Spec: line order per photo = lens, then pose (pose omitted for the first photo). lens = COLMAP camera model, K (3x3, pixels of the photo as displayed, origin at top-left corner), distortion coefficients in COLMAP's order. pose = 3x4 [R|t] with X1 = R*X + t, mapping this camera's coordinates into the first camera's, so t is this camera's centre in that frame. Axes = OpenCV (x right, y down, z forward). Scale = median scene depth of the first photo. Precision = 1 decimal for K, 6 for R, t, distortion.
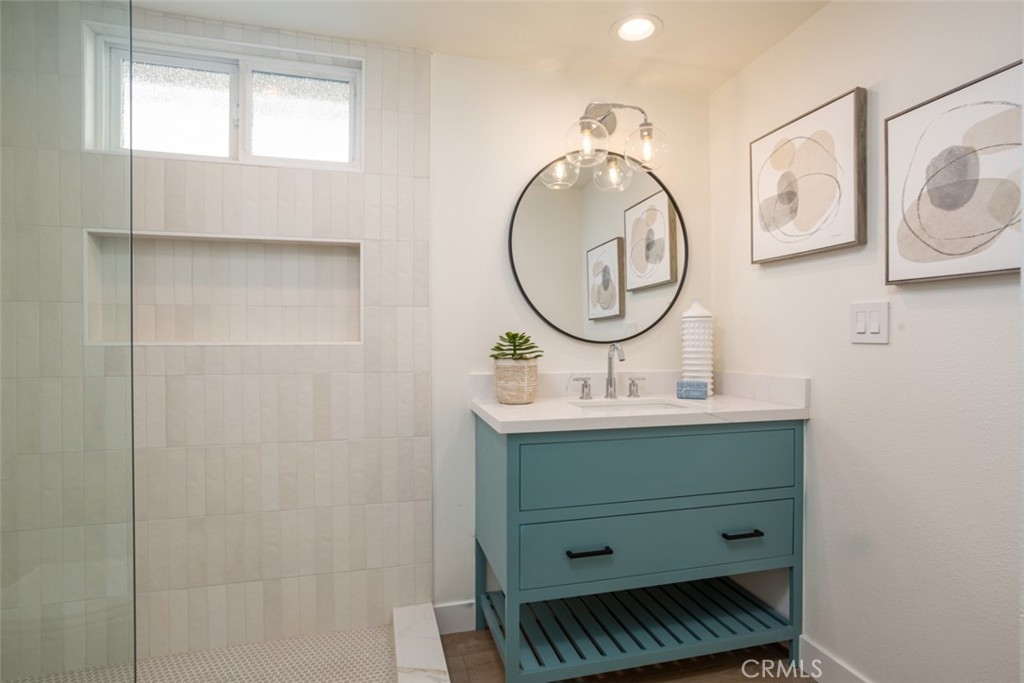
lens RADIAL K [[512.3, 0, 511.9], [0, 512.3, 343.8], [0, 0, 1]] dist [-0.021922, 0.000480]
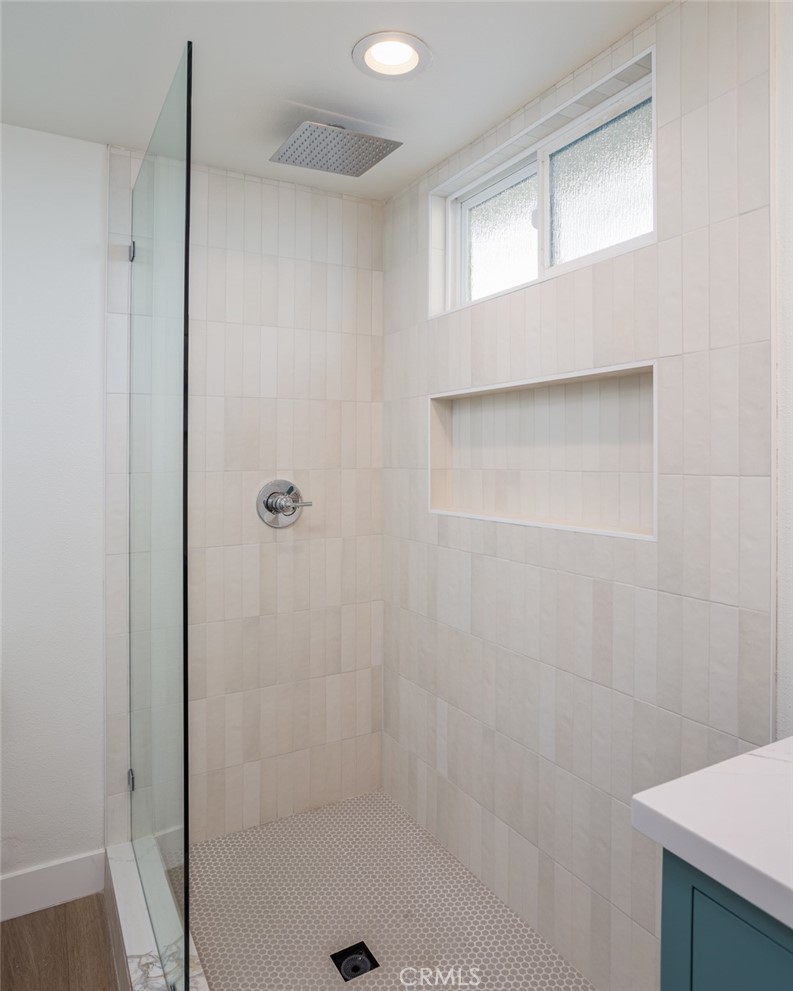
lens RADIAL K [[656.0, 0, 392.2], [0, 656.0, 451.8], [0, 0, 1]] dist [-0.042441, 0.001669]
pose [[0.228290, -0.008355, -0.973557, 0.357476], [-0.012351, 0.999858, -0.011477, -0.087735], [0.973515, 0.014645, 0.228154, 0.553445]]
